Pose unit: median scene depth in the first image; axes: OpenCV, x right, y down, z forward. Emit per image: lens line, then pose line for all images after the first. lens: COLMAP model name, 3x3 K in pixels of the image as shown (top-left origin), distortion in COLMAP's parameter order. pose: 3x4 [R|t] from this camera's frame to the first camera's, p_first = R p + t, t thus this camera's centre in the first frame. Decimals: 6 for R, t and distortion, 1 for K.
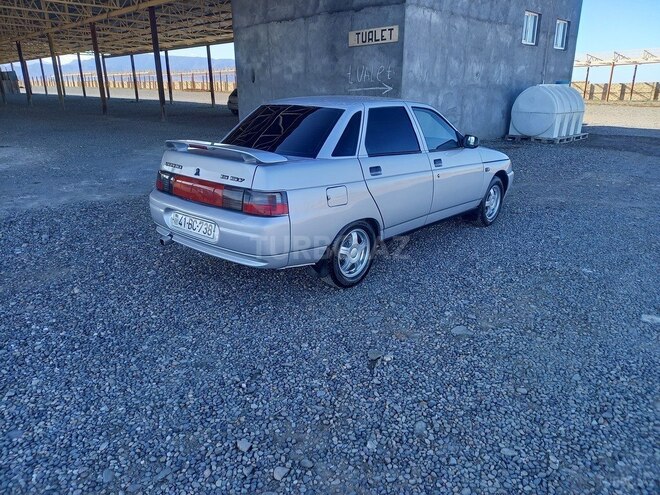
lens RADIAL K [[469.7, 0, 330.0], [0, 469.7, 247.5], [0, 0, 1]] dist [0.033476, -0.018958]
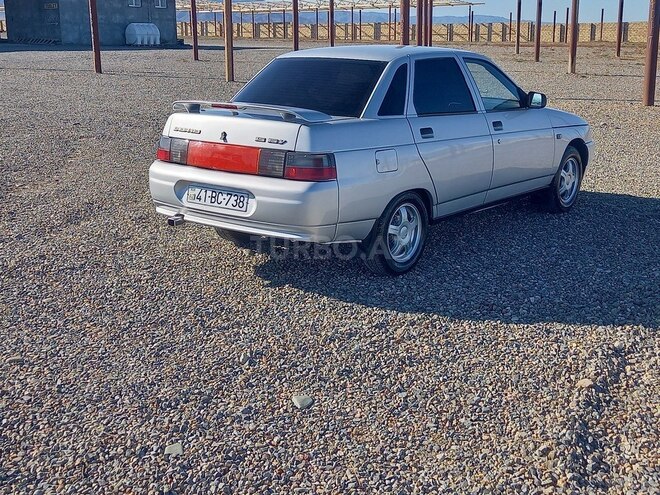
lens RADIAL K [[848.1, 0, 330.0], [0, 848.1, 247.5], [0, 0, 1]] dist [0.083843, -0.191546]
pose [[0.998178, -0.024435, 0.055160, -0.160419], [0.028685, 0.996570, -0.077629, 0.149113], [-0.053074, 0.079070, 0.995455, -0.468537]]
